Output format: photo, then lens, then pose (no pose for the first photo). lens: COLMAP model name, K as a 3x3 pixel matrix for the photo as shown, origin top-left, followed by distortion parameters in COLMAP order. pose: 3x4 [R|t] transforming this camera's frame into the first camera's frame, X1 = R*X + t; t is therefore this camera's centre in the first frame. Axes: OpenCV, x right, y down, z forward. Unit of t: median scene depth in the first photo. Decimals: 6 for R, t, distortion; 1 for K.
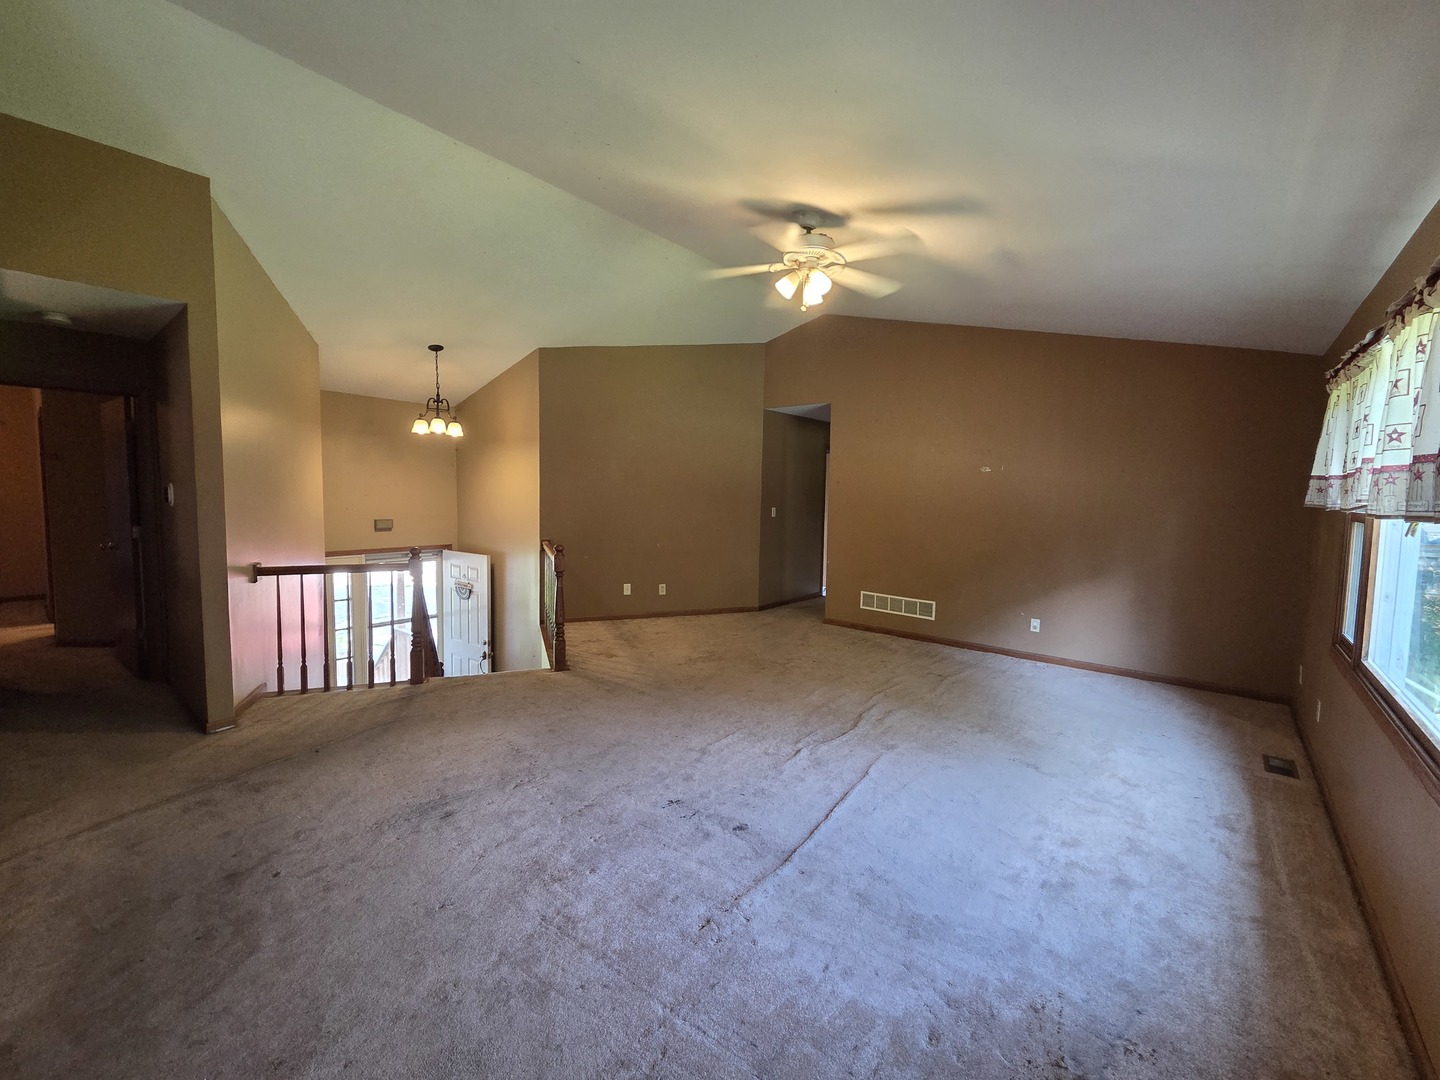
lens RADIAL K [[586.9, 0, 720.0], [0, 586.9, 540.0], [0, 0, 1]] dist [0.001585, -0.000433]
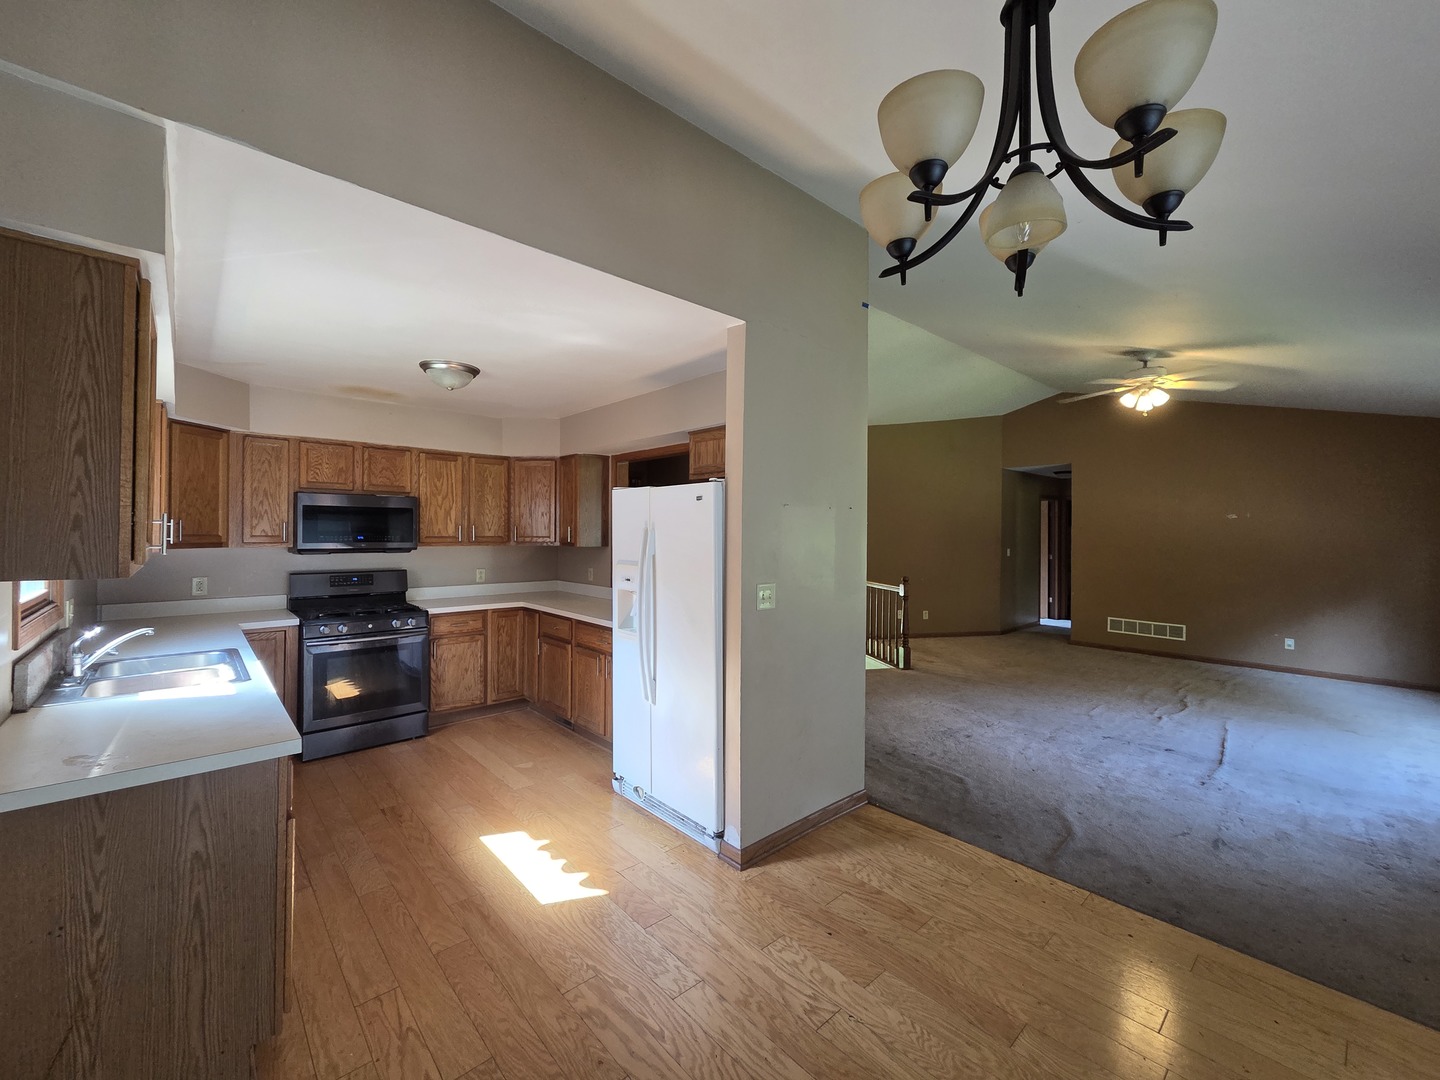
lens RADIAL K [[586.9, 0, 720.0], [0, 586.9, 540.0], [0, 0, 1]] dist [0.001585, -0.000433]
pose [[0.990104, -0.008974, -0.140047, -0.804024], [-0.000927, 0.997513, -0.070476, 0.031467], [0.140331, 0.069908, 0.987633, -0.667287]]
